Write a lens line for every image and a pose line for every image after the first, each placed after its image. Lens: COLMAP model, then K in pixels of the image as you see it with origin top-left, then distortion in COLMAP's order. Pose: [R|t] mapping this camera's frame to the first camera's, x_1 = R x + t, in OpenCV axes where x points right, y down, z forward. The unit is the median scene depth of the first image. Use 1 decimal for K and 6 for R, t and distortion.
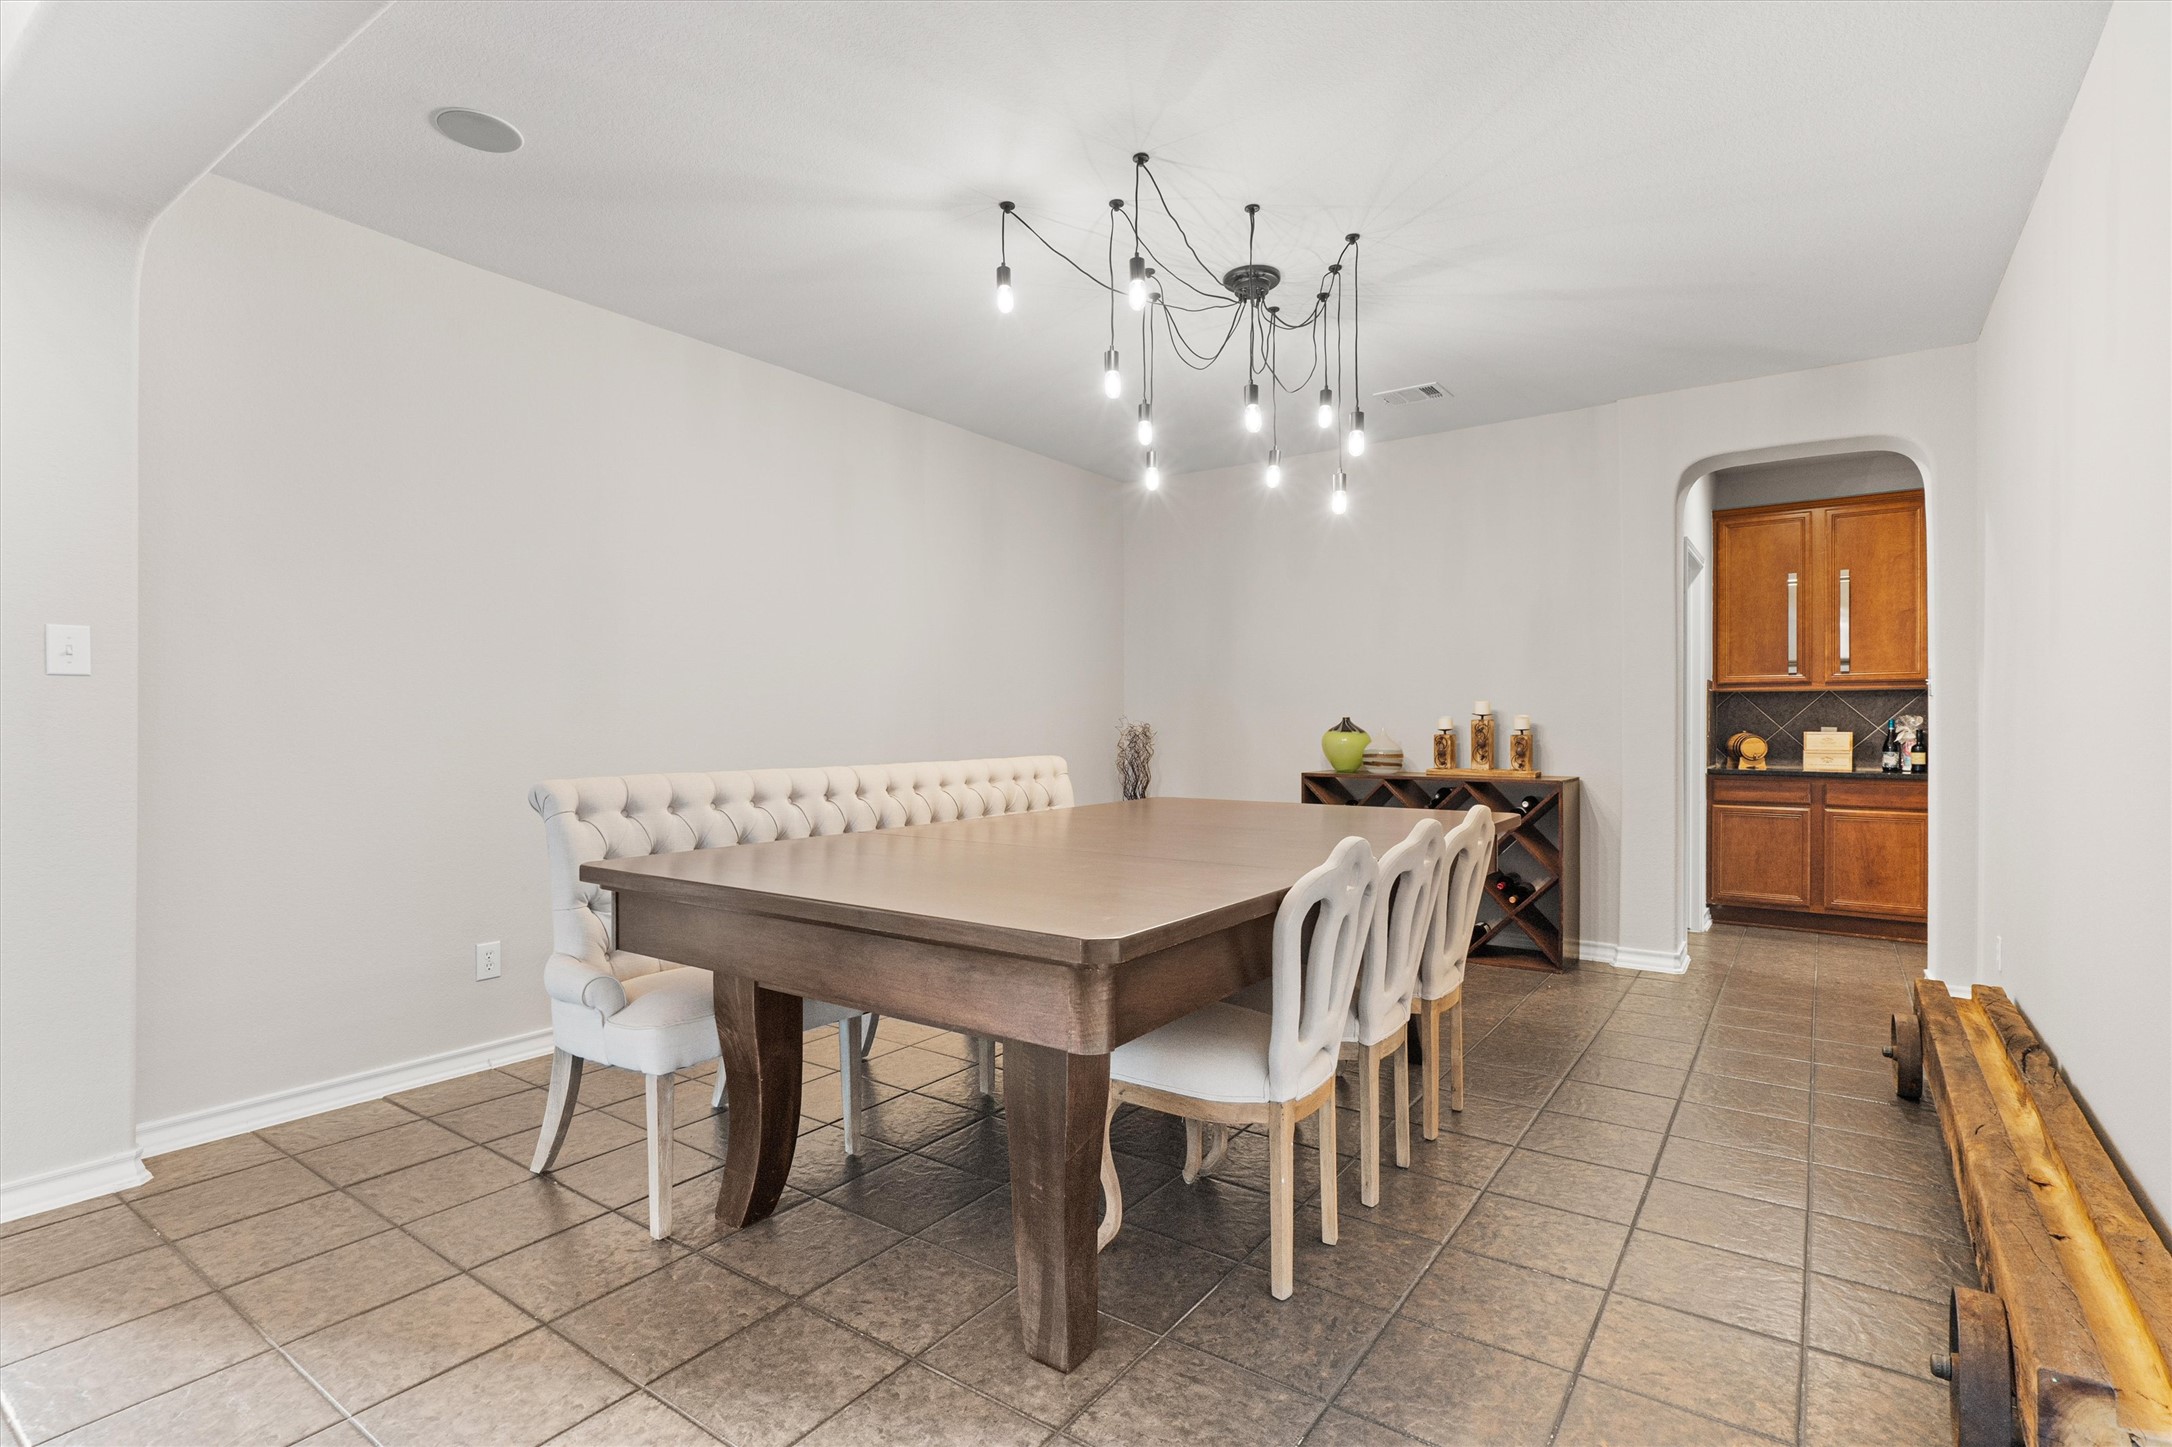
lens RADIAL K [[1045.9, 0, 1076.4], [0, 1045.9, 733.6], [0, 0, 1]] dist [0.002606, 0.000573]
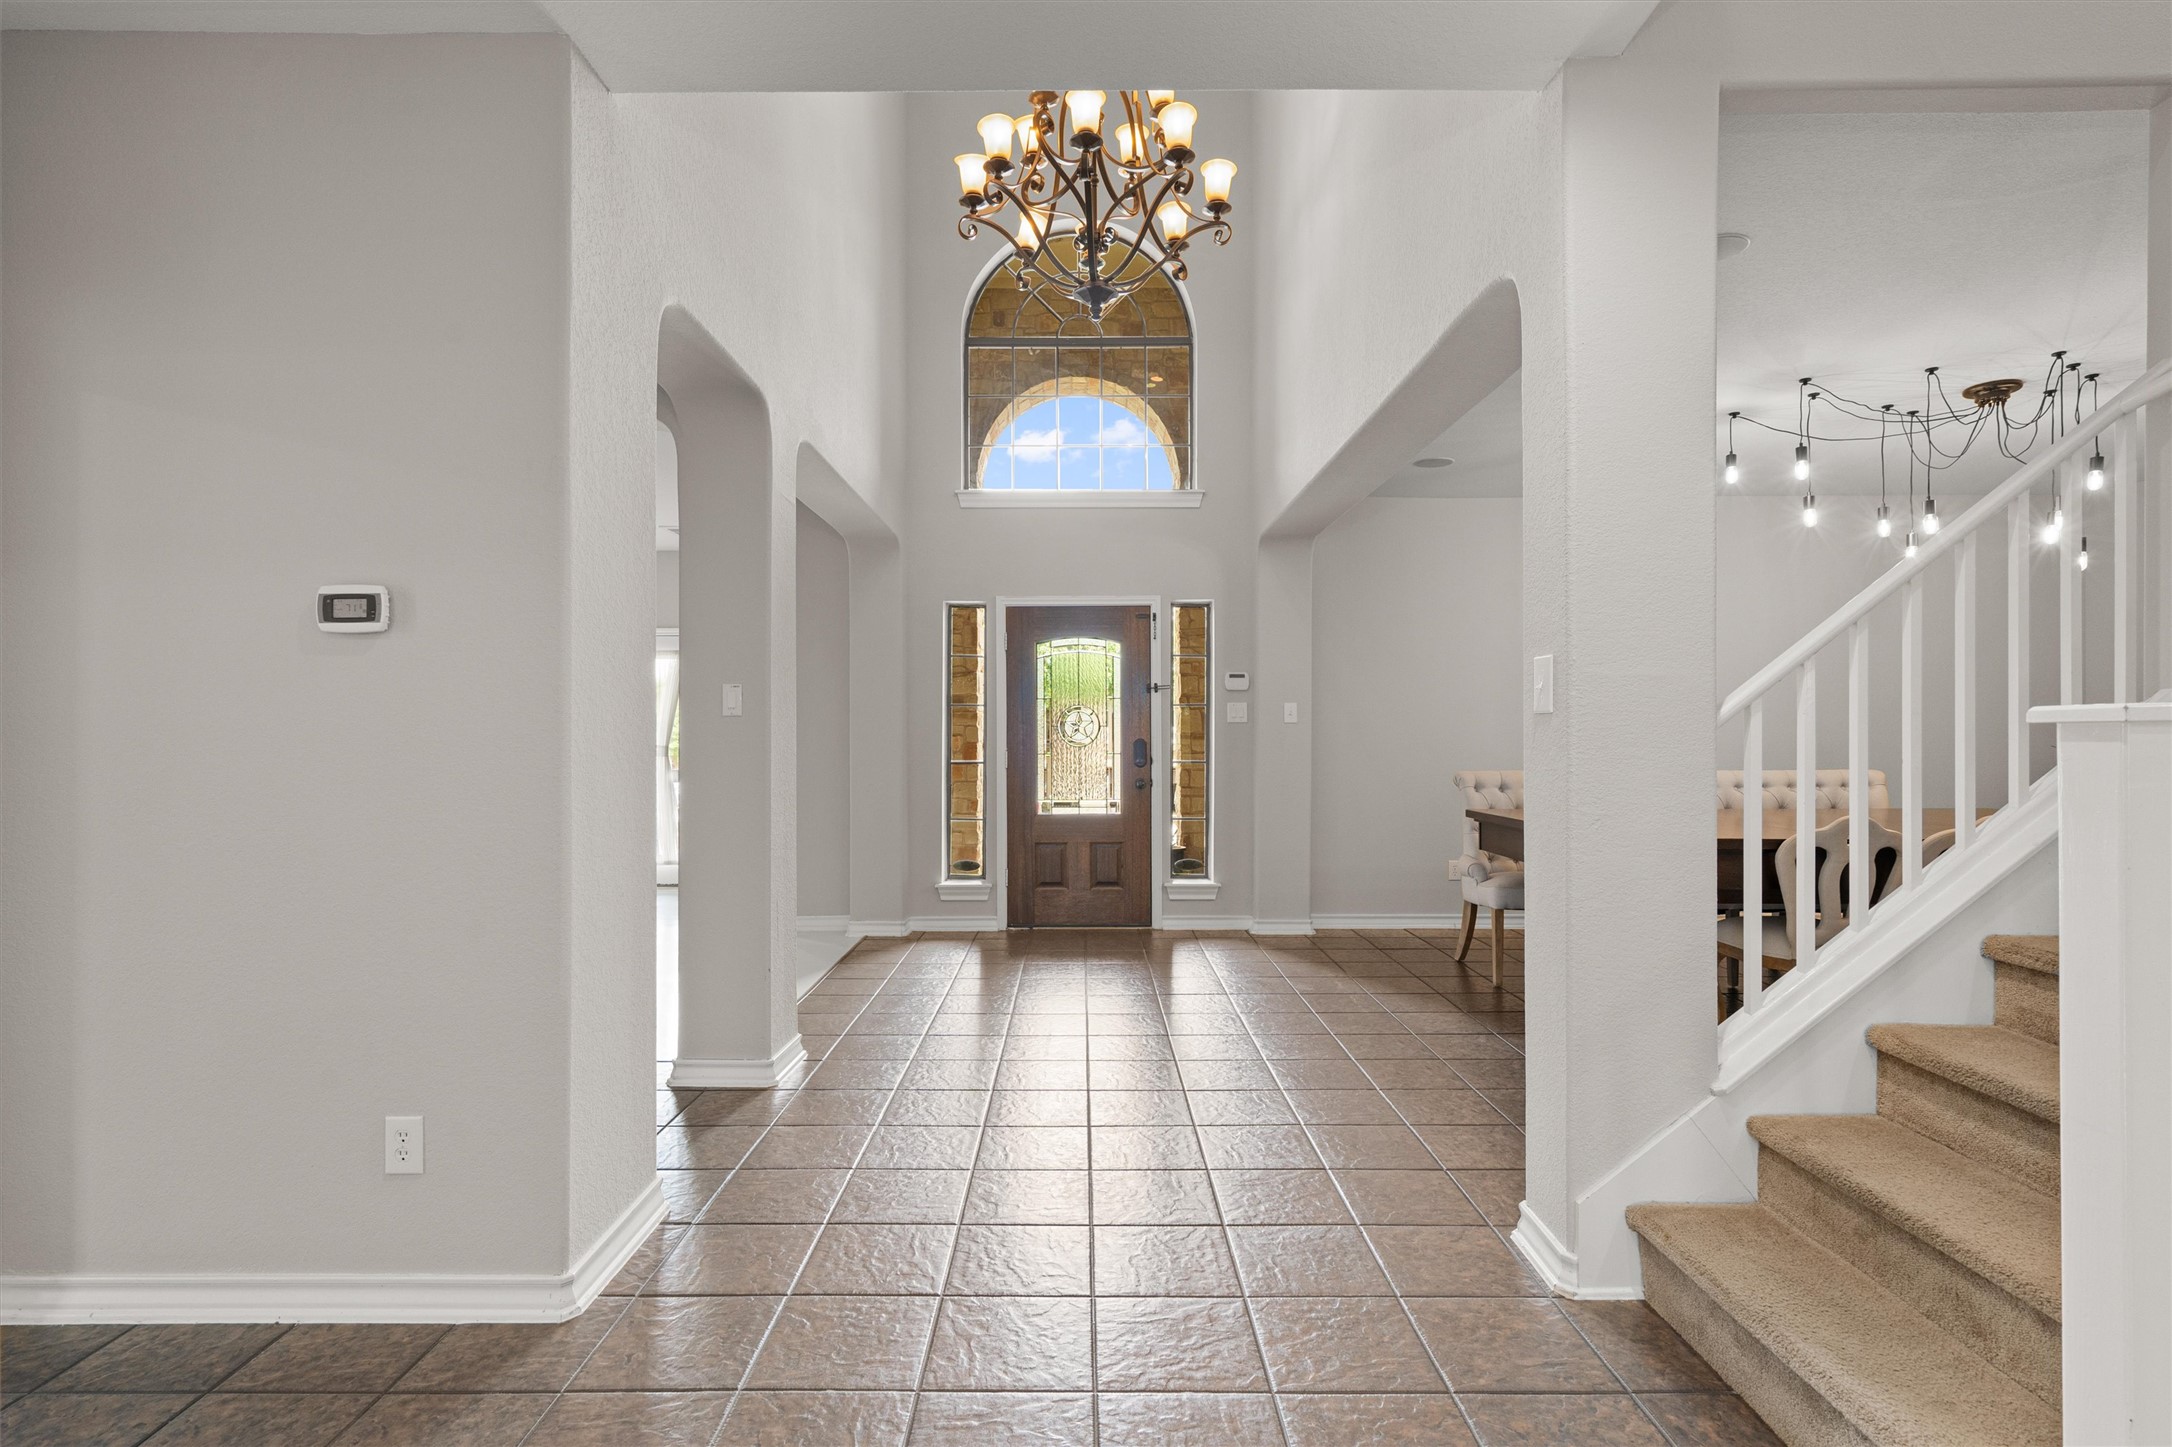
lens RADIAL K [[1045.9, 0, 1081.0], [0, 1045.9, 729.2], [0, 0, 1]] dist [0.002606, 0.000573]
pose [[0.580882, -0.004838, -0.813974, 0.733878], [-0.005597, 0.999935, -0.009938, -0.013287], [0.813969, 0.010329, 0.580817, -0.806162]]
